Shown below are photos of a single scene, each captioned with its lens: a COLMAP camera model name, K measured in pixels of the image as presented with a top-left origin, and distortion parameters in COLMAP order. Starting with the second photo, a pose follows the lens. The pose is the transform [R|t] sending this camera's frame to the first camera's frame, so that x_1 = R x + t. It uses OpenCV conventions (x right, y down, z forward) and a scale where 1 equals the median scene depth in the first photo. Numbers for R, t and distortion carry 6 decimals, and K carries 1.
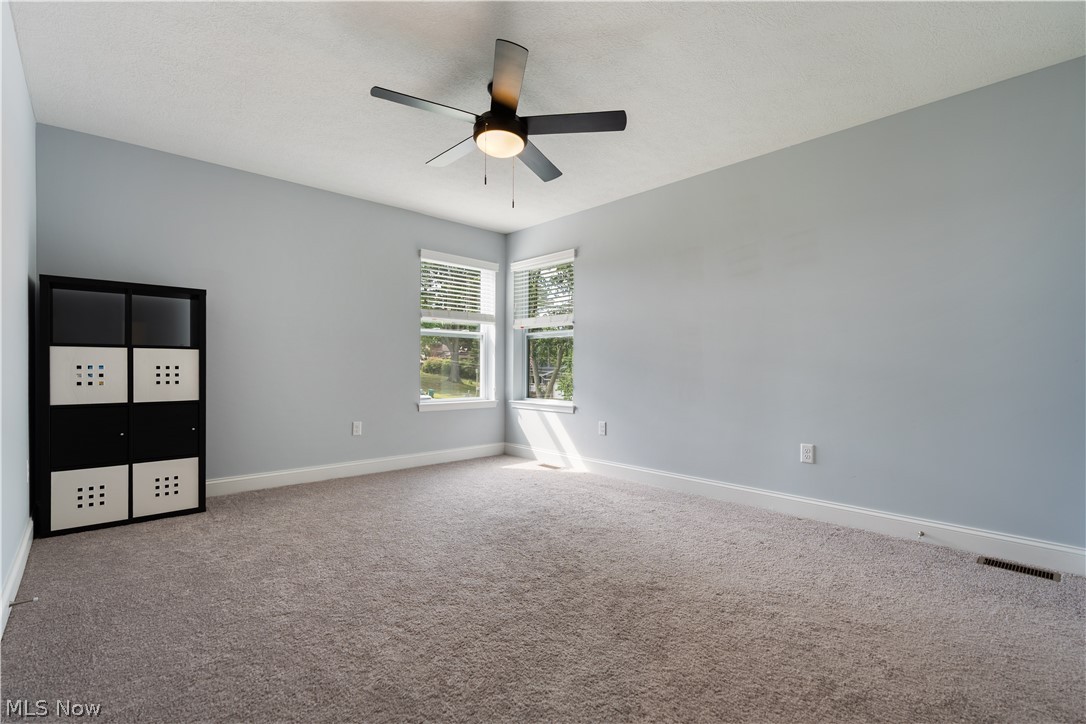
lens RADIAL K [[492.4, 0, 536.3], [0, 492.4, 365.8], [0, 0, 1]] dist [-0.003385, 0.000456]
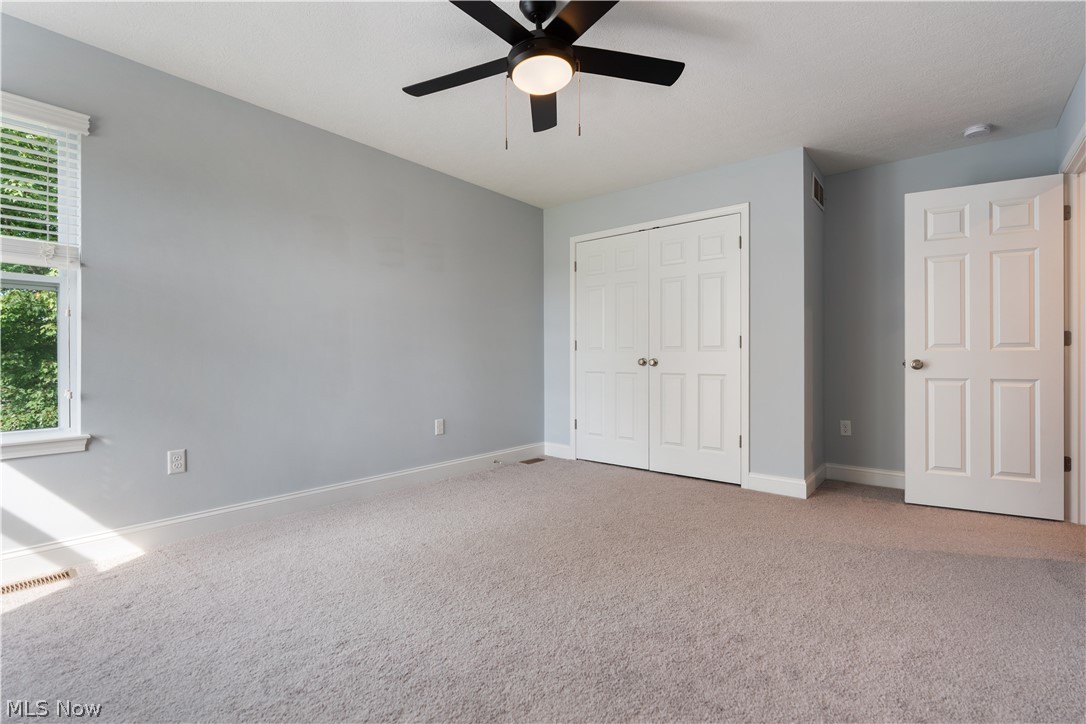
lens RADIAL K [[487.1, 0, 545.8], [0, 487.1, 363.0], [0, 0, 1]] dist [-0.013060, 0.000029]
pose [[-0.122667, -0.006105, 0.992429, -0.458203], [0.008320, 0.999940, 0.007180, 0.009679], [-0.992413, 0.009137, -0.122609, 0.607784]]
